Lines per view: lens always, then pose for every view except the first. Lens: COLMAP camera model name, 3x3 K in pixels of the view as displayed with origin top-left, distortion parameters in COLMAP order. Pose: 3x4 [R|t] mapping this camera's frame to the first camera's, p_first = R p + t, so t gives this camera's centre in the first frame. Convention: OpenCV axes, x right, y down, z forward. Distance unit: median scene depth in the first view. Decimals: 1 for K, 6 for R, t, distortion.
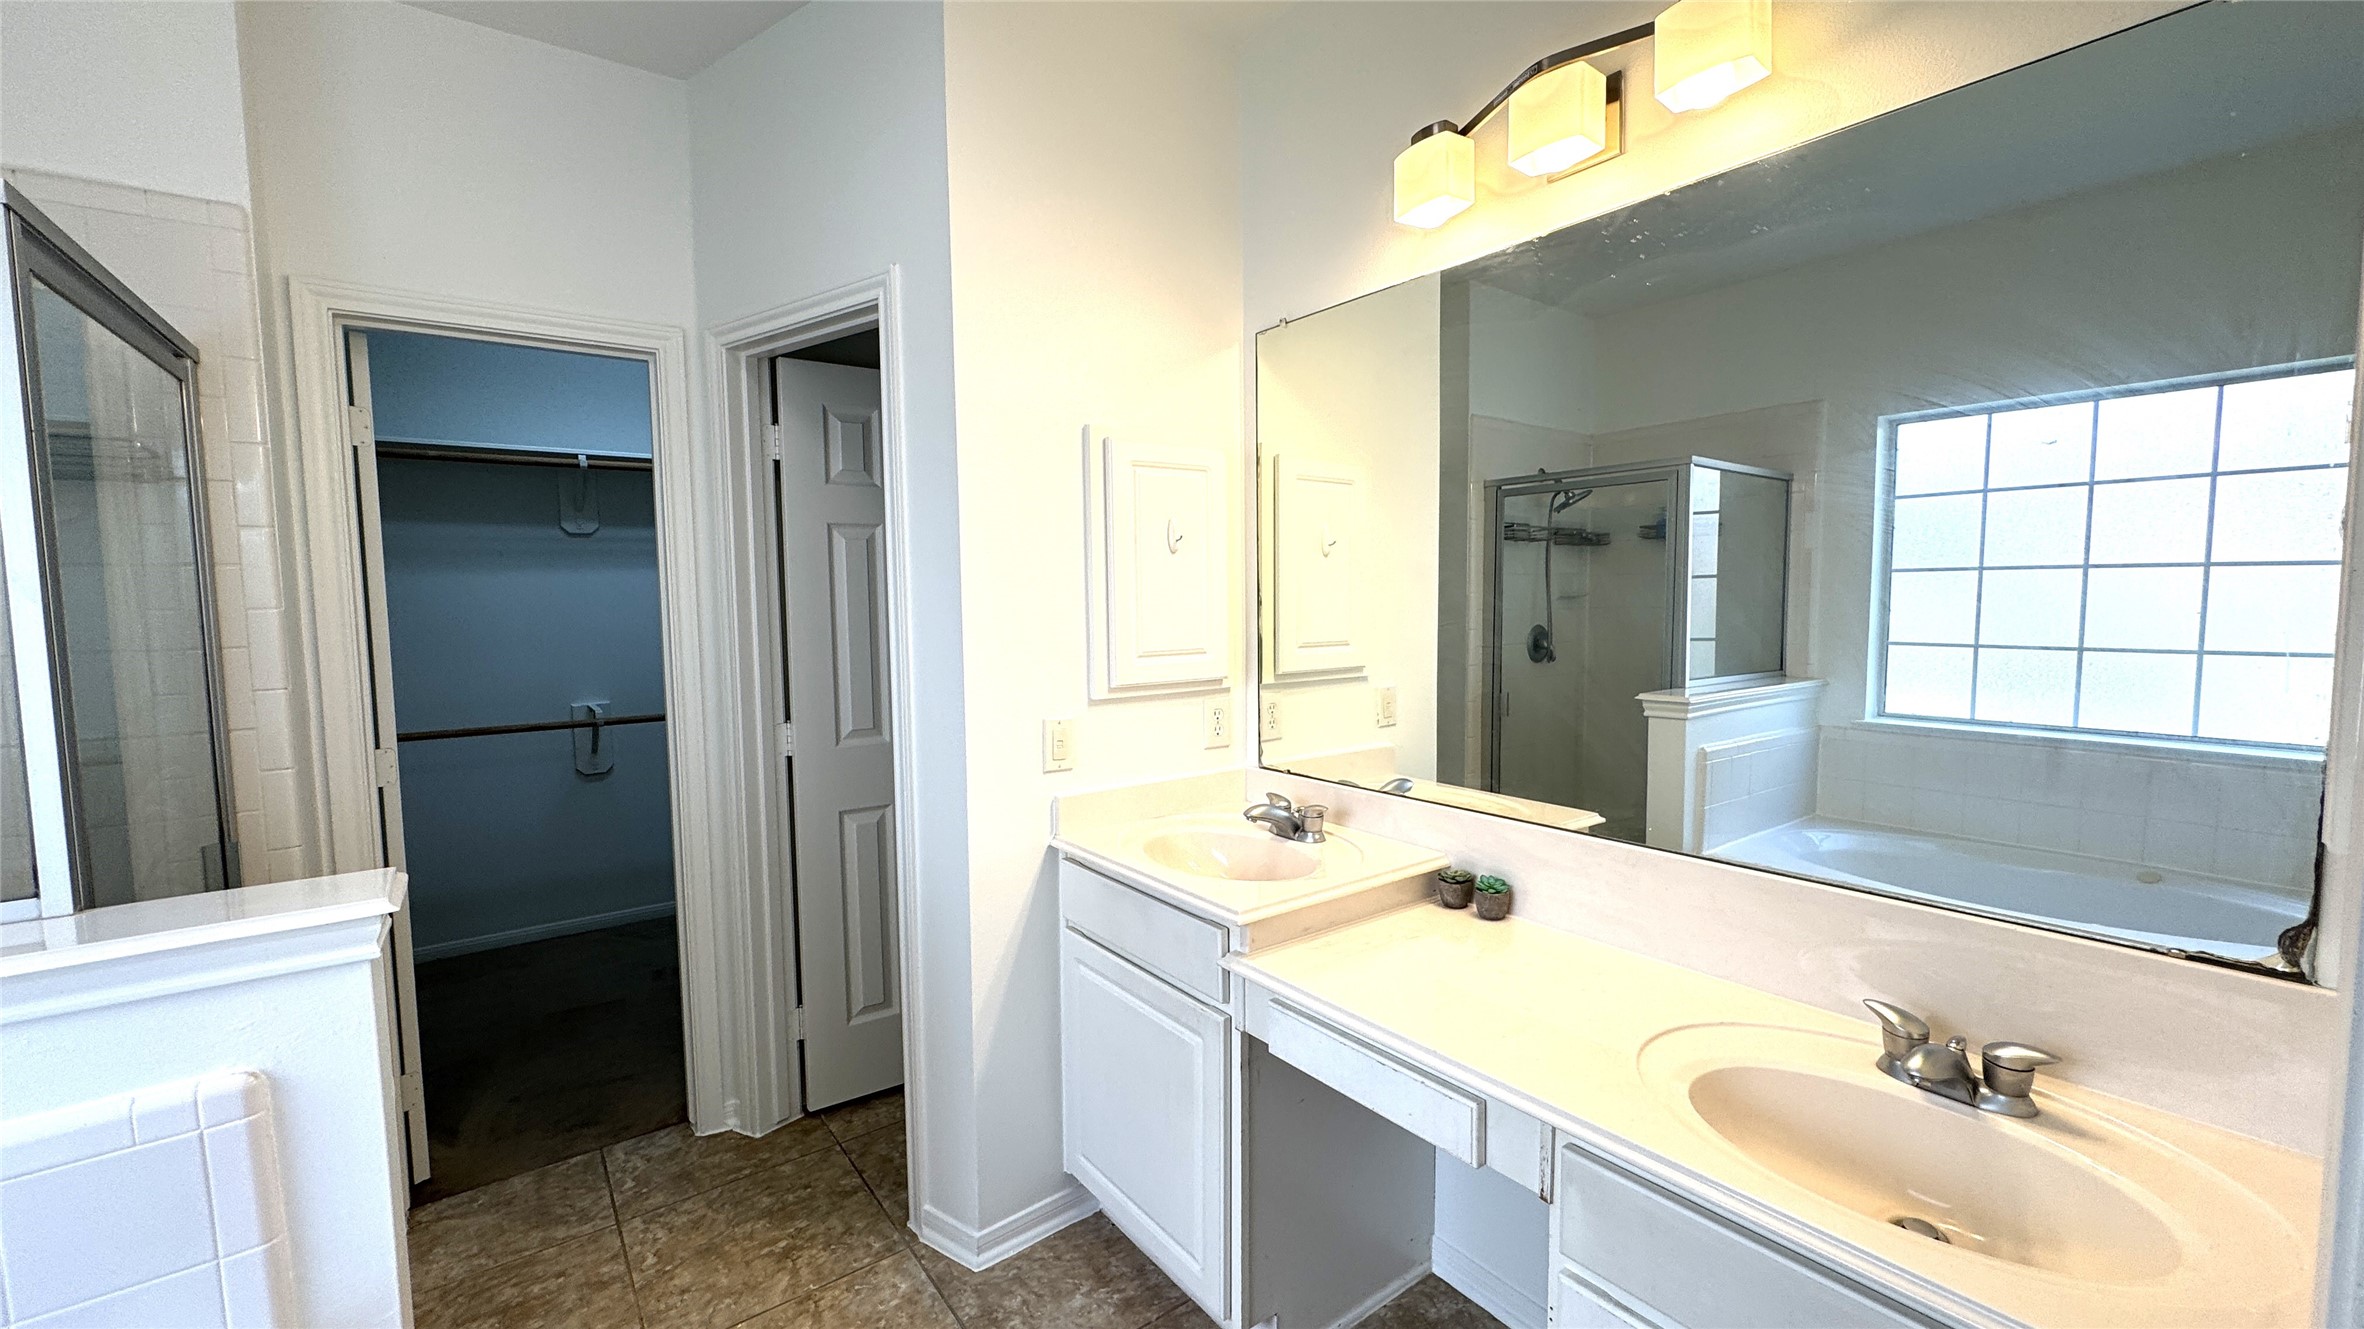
lens RADIAL K [[951.3, 0, 1160.4], [0, 951.3, 656.1], [0, 0, 1]] dist [-0.002728, 0.000136]
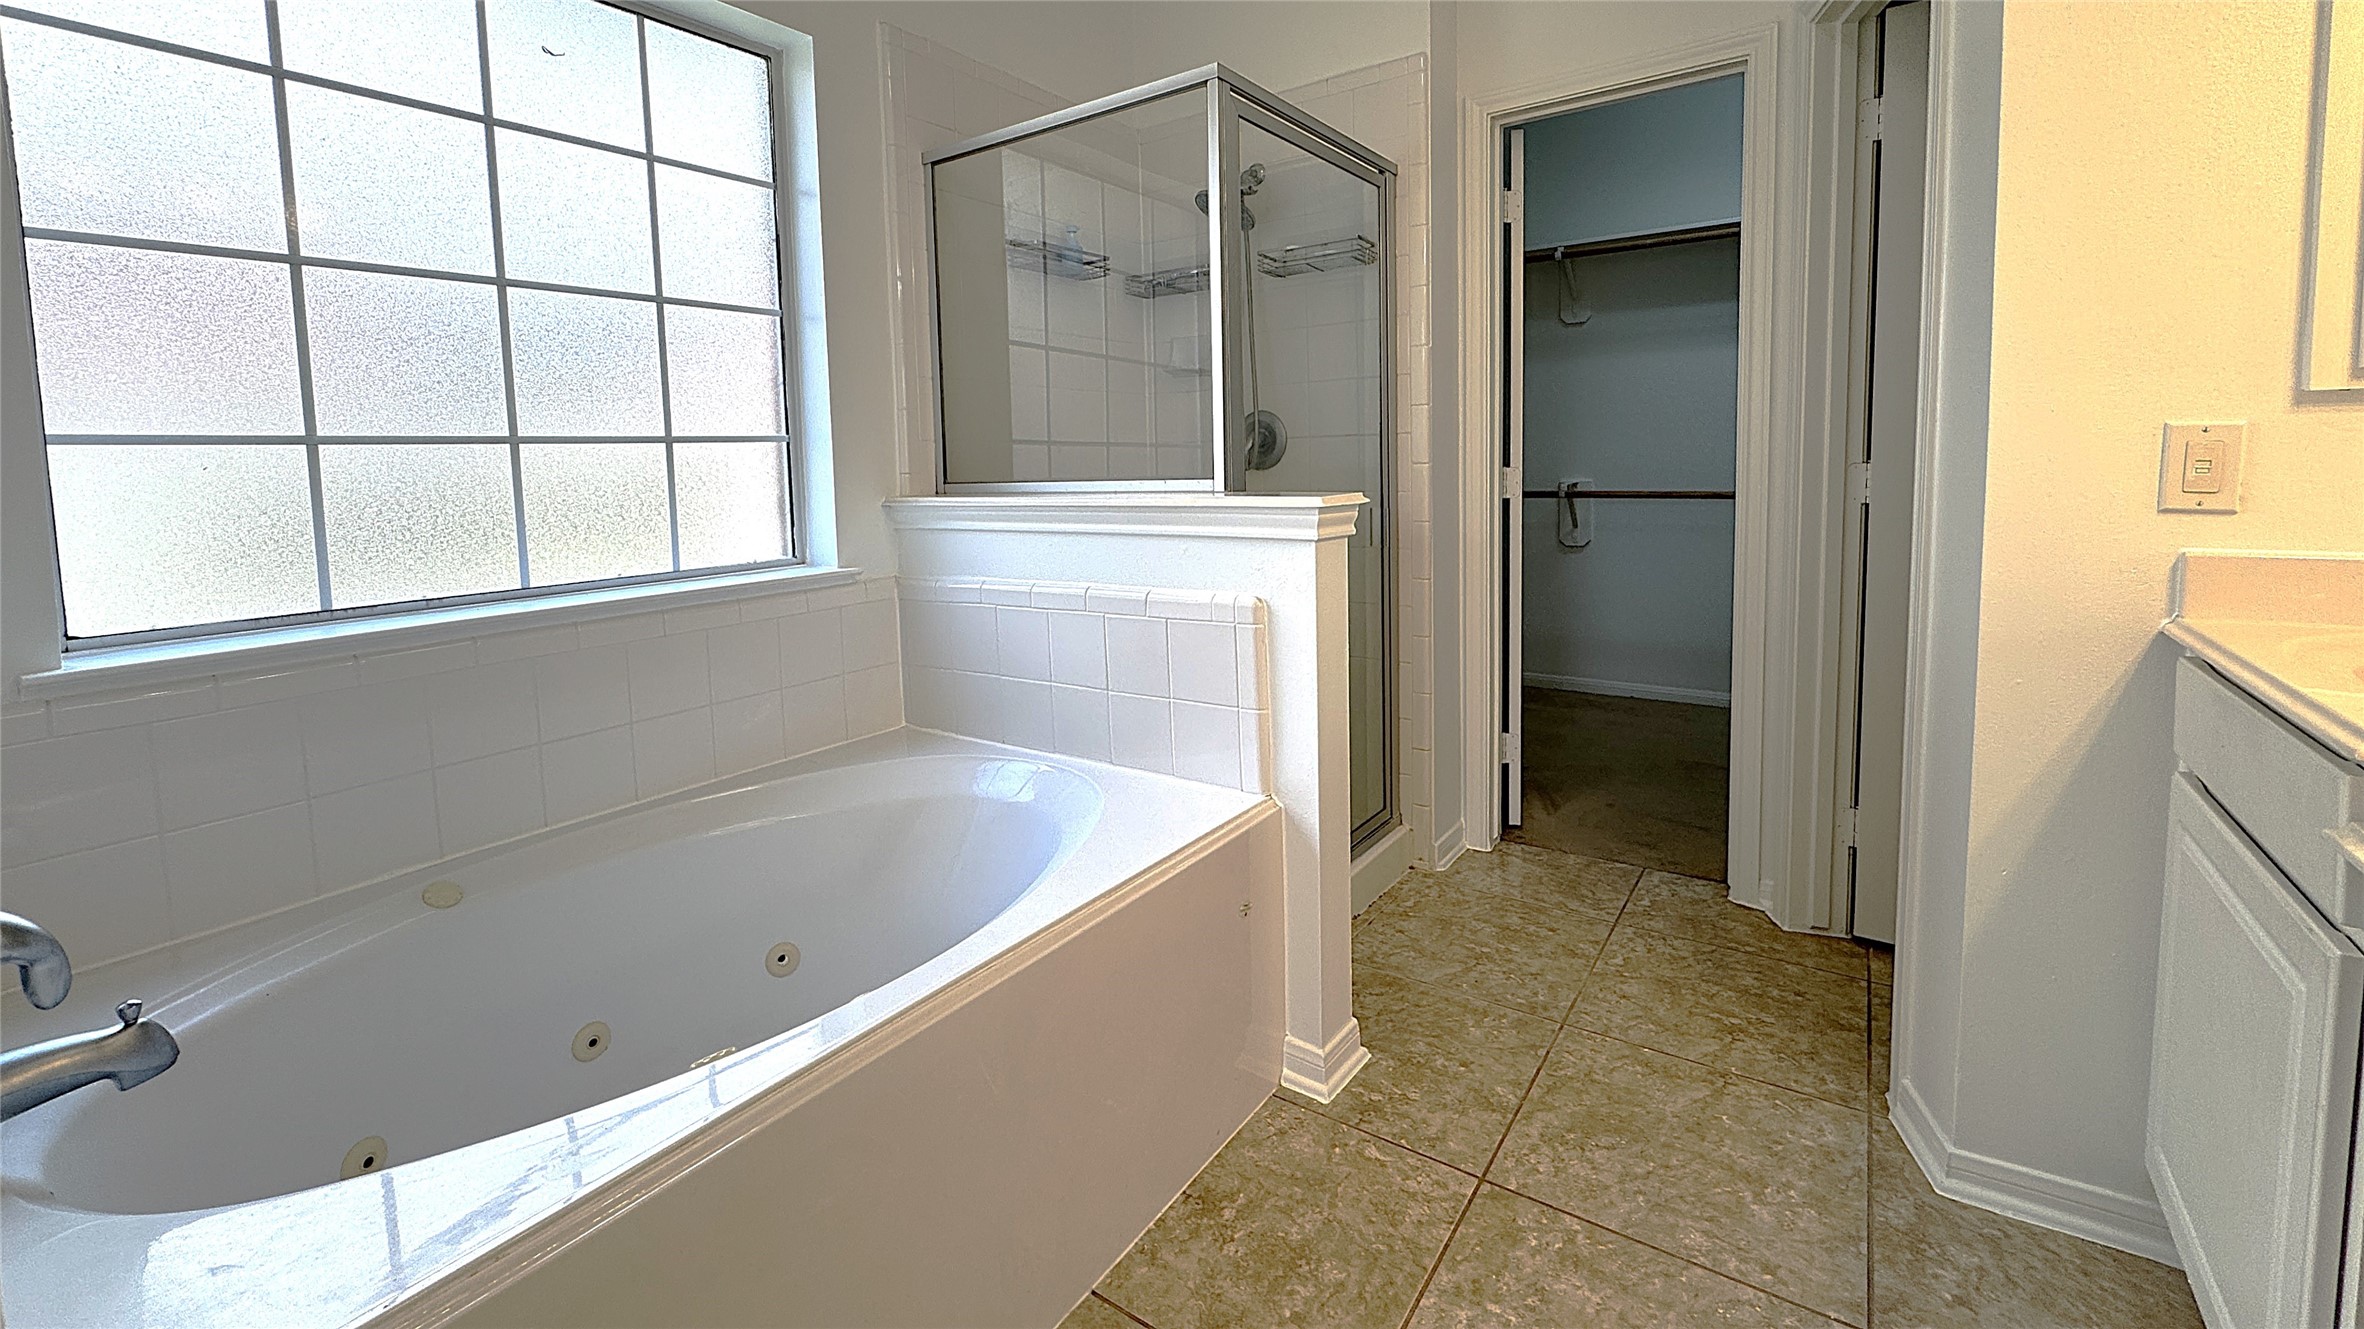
lens RADIAL K [[951.3, 0, 1151.6], [0, 951.3, 516.7], [0, 0, 1]] dist [-0.002728, 0.000136]
pose [[0.308705, 0.080402, -0.947753, 0.244061], [-0.051325, 0.996377, 0.067809, 0.111811], [0.949772, 0.027711, 0.311714, 0.183945]]
